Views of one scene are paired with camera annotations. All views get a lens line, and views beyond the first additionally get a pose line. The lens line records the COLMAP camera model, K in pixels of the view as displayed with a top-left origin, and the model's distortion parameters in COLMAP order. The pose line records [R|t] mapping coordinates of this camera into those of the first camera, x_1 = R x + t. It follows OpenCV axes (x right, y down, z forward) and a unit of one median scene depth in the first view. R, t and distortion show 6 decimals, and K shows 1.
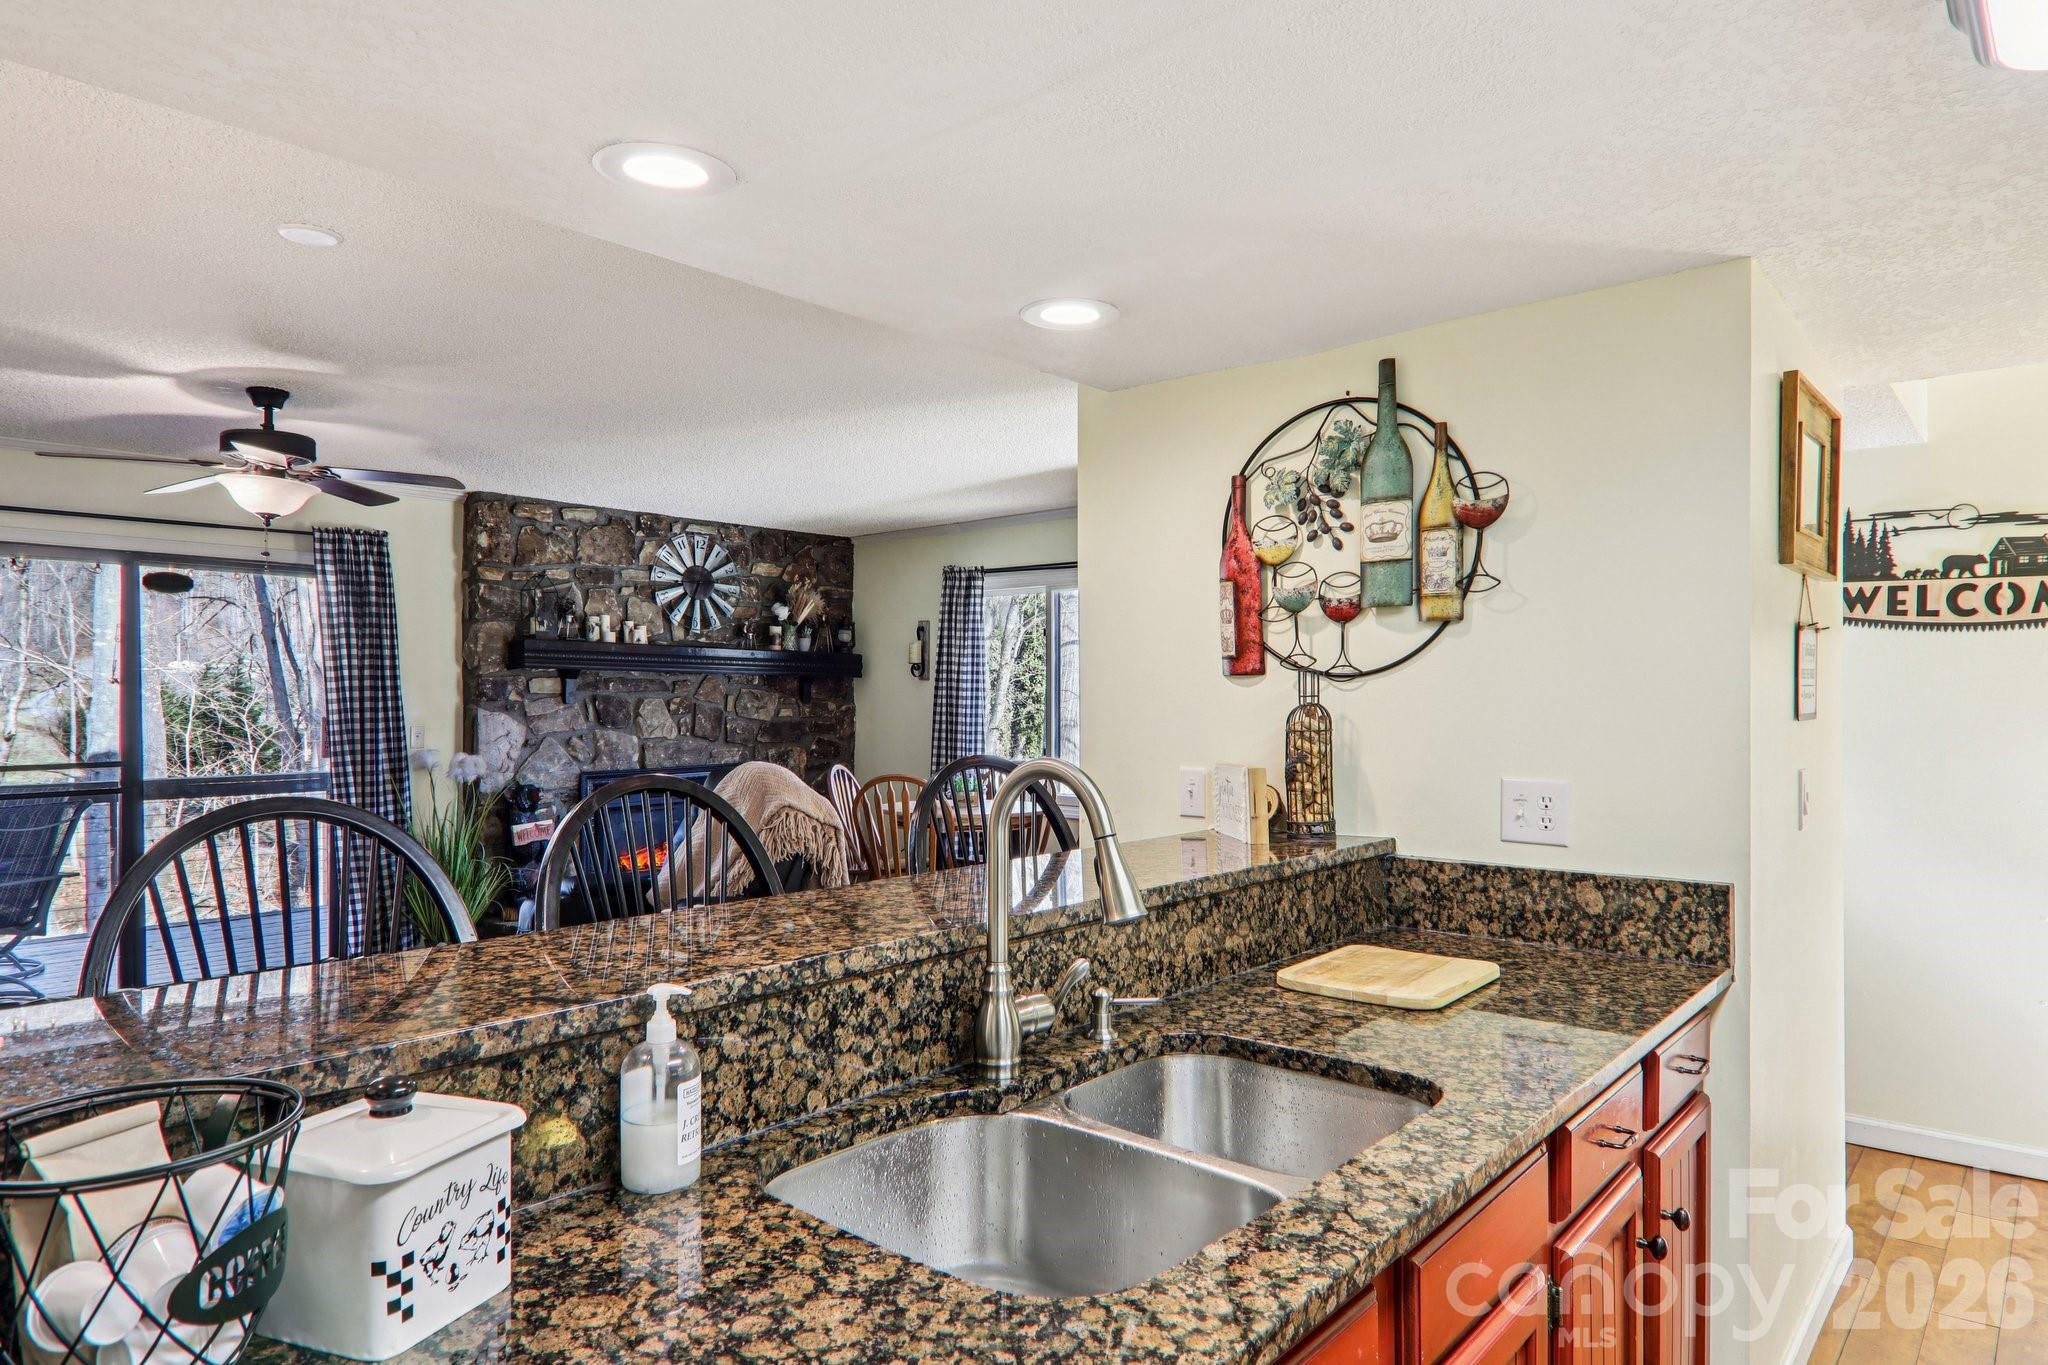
lens RADIAL K [[1220.9, 0, 1007.9], [0, 1220.9, 692.0], [0, 0, 1]] dist [0.006375, -0.007036]
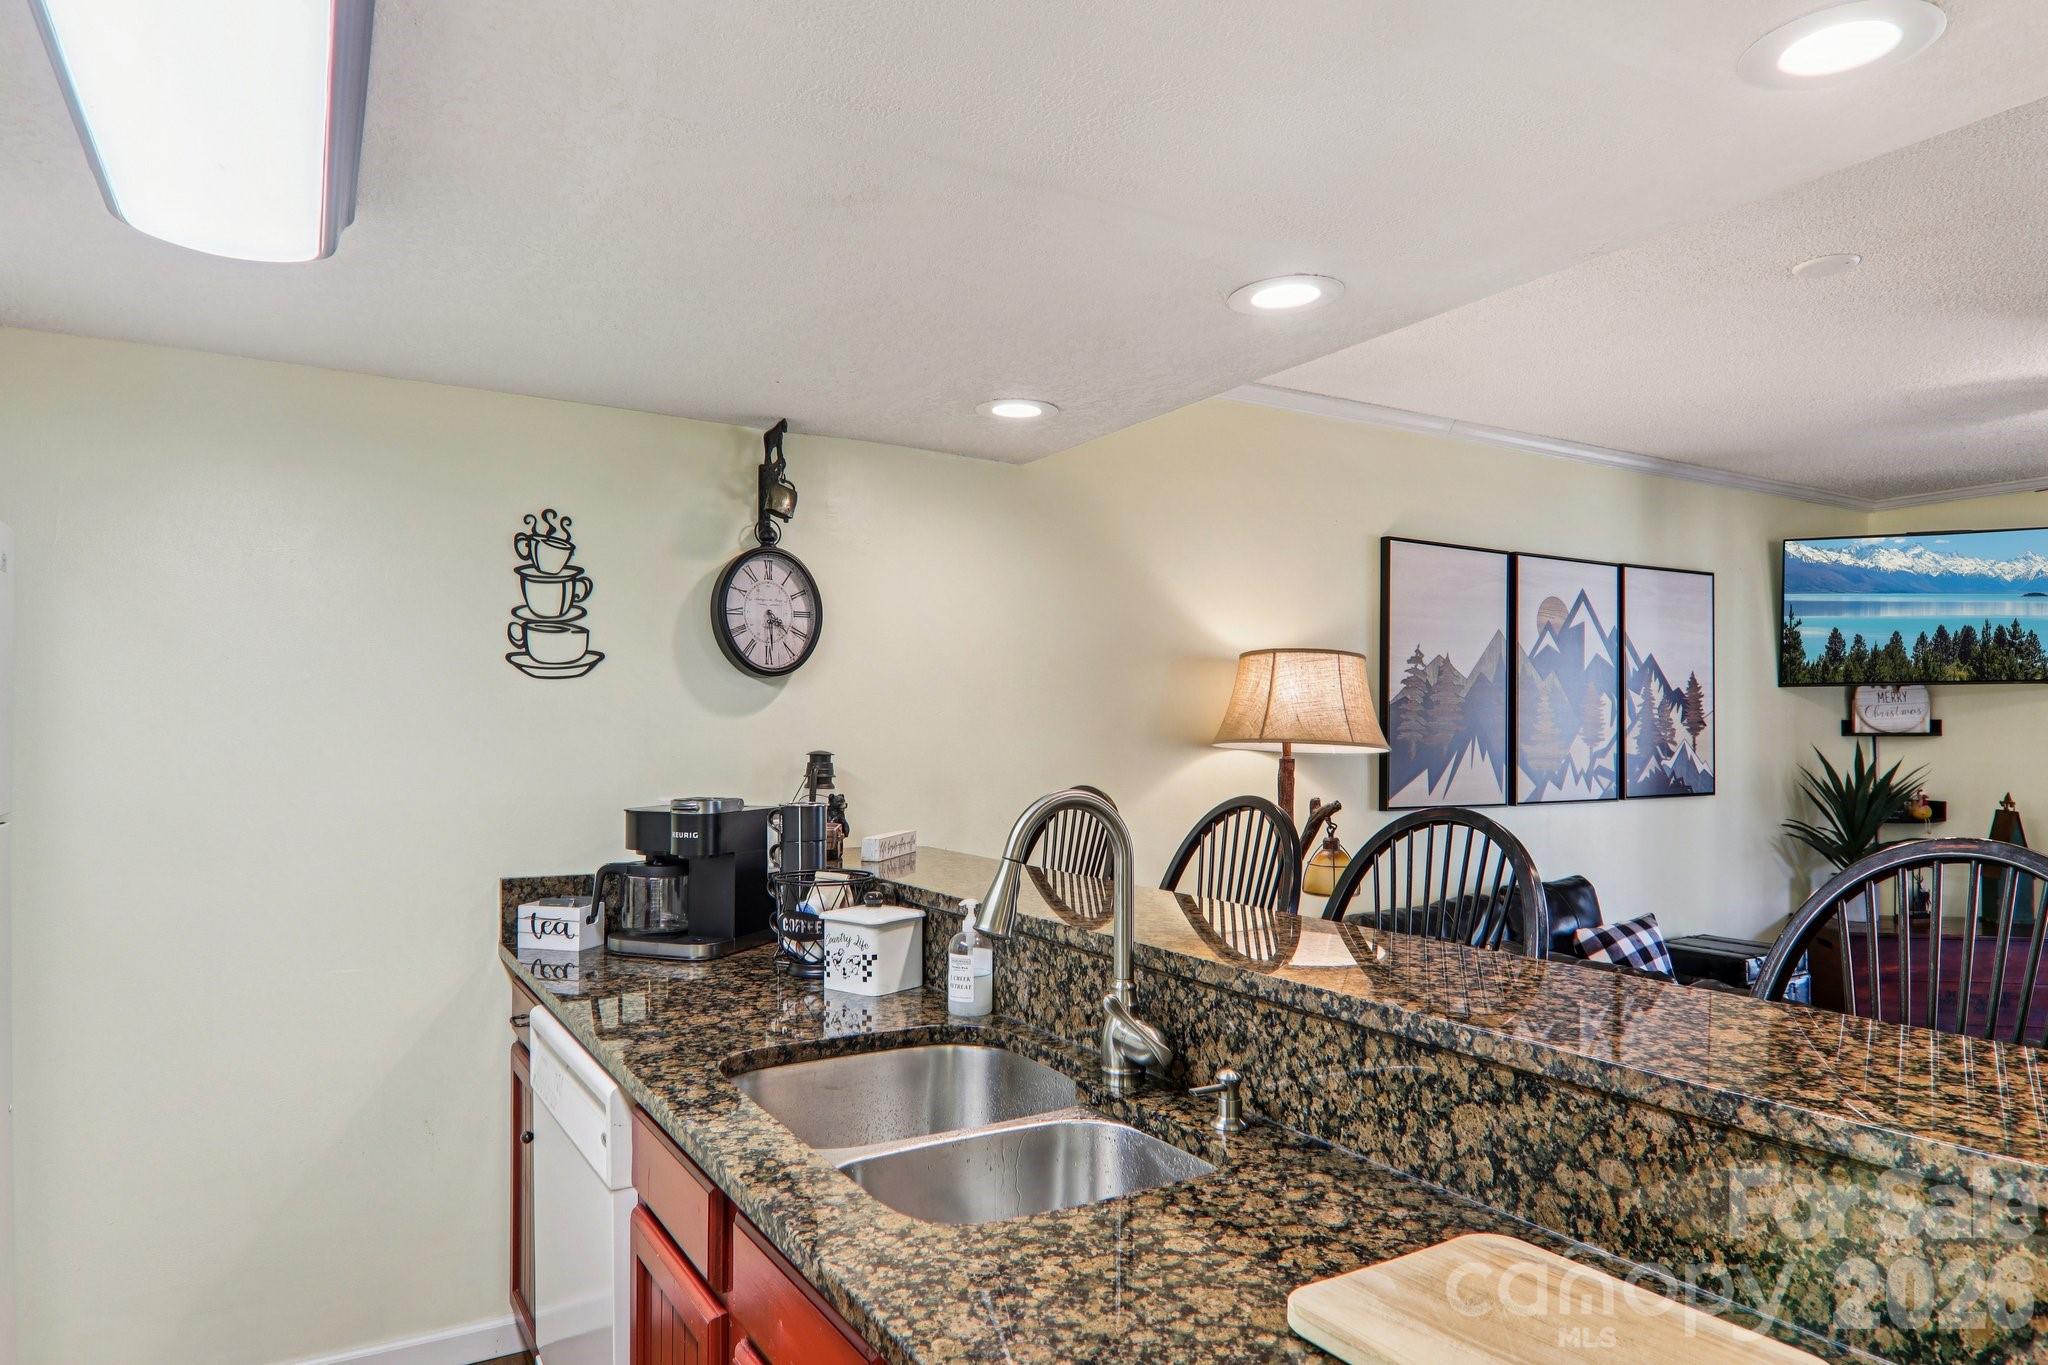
lens RADIAL K [[1266.2, 0, 1051.8], [0, 1266.2, 716.5], [0, 0, 1]] dist [0.006096, -0.018432]
pose [[-0.302026, -0.014135, -0.953195, 0.793502], [-0.000340, 0.999892, -0.014720, 0.003631], [0.953300, -0.004122, -0.301998, 0.936619]]
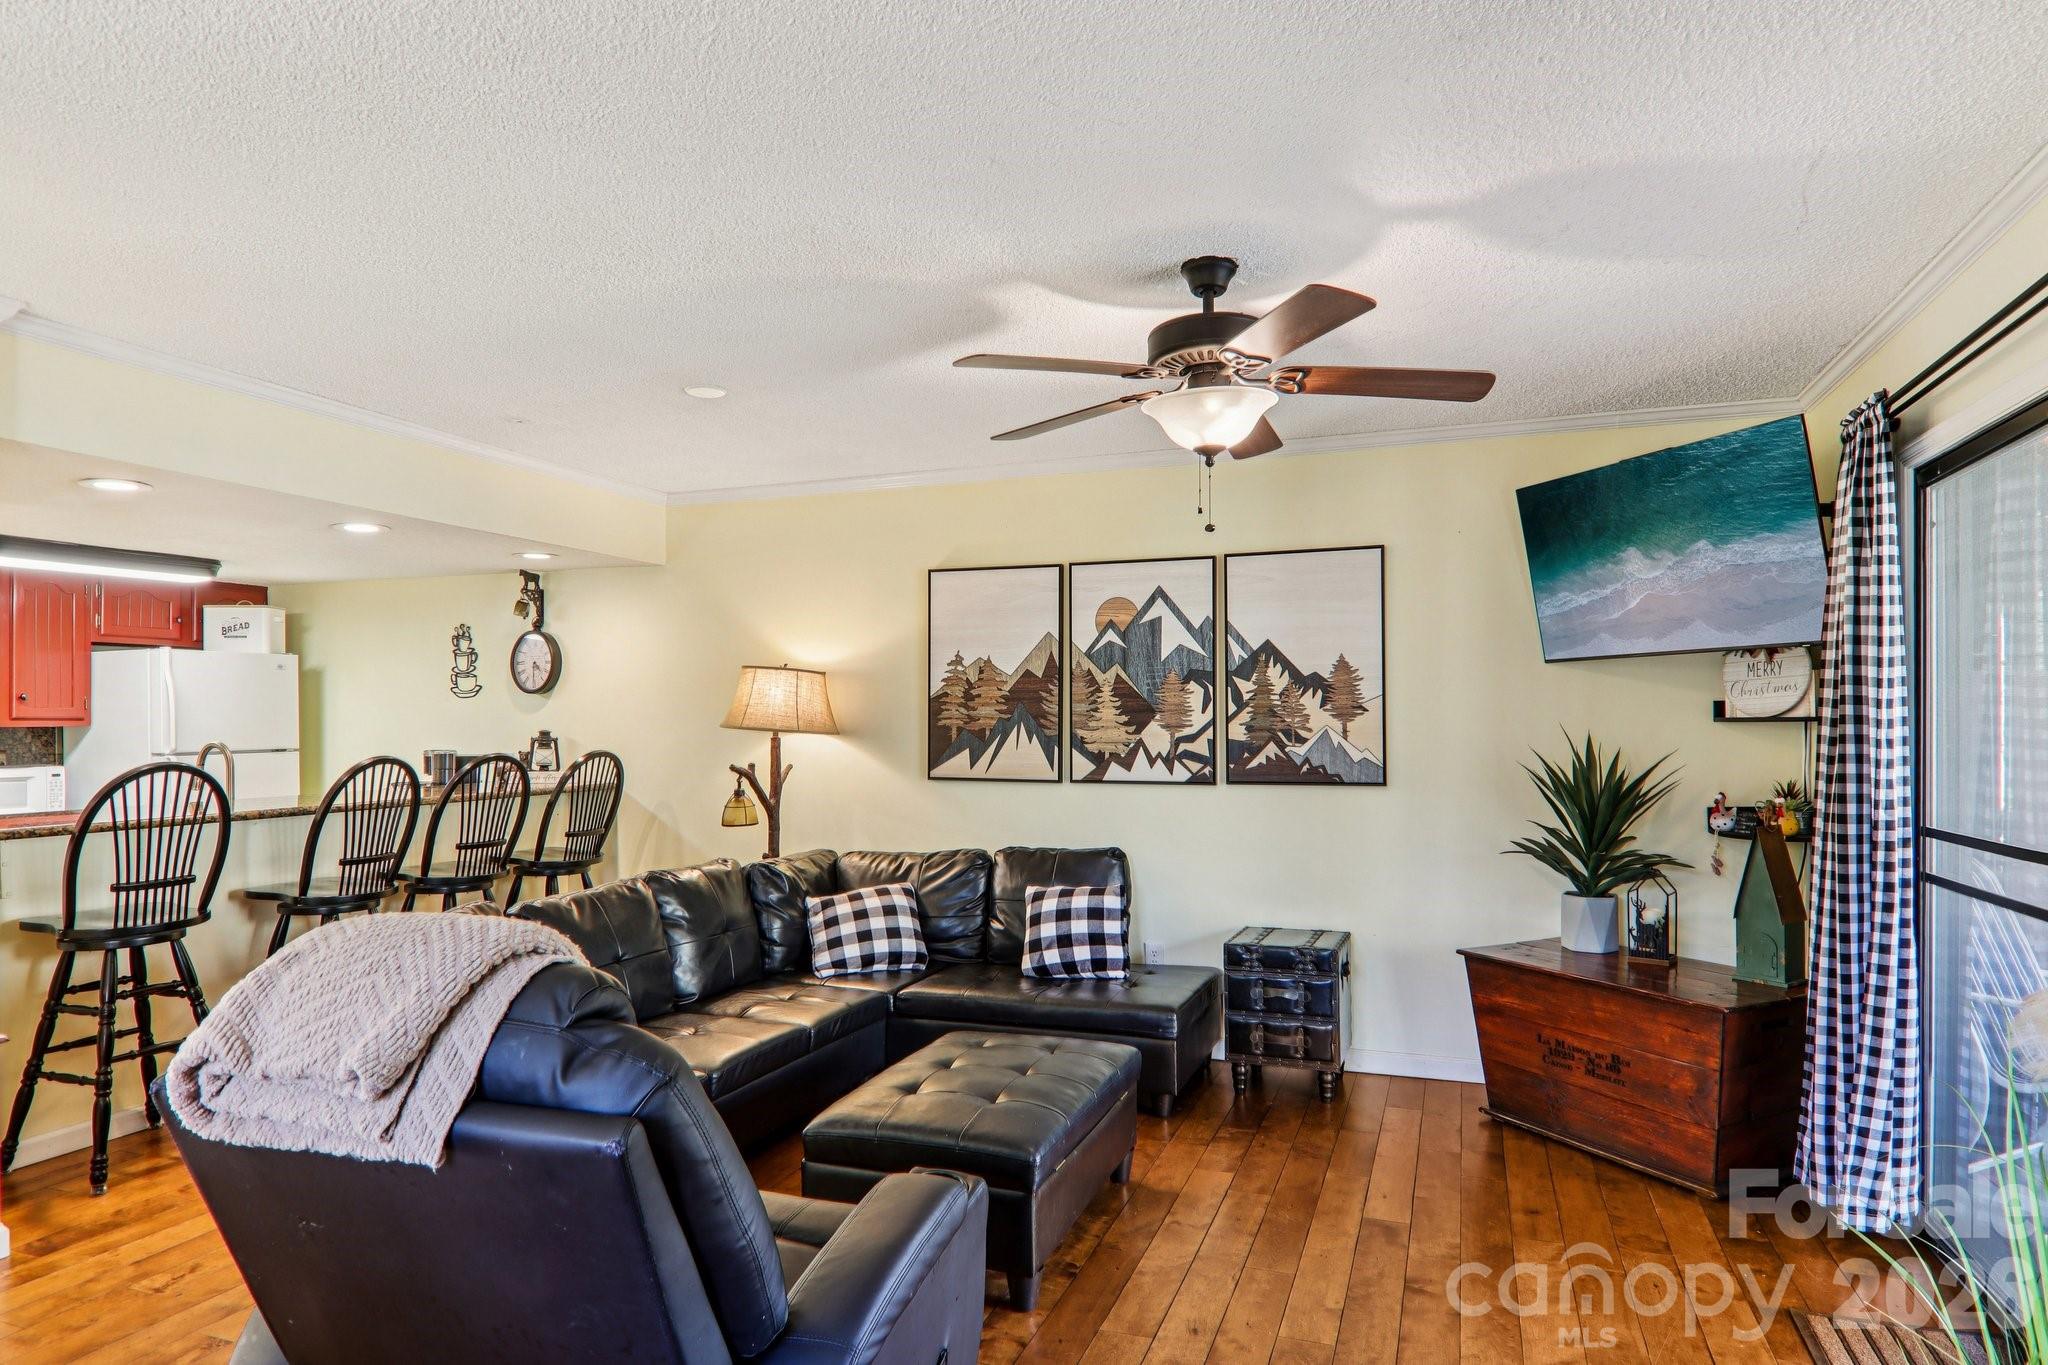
lens RADIAL K [[1220.9, 0, 1044.5], [0, 1220.9, 721.9], [0, 0, 1]] dist [0.006375, -0.007036]
pose [[-0.942161, -0.000188, -0.335160, -0.954148], [0.000090, 1.000000, -0.000815, 0.006388], [0.335160, -0.000798, -0.942161, 3.786709]]
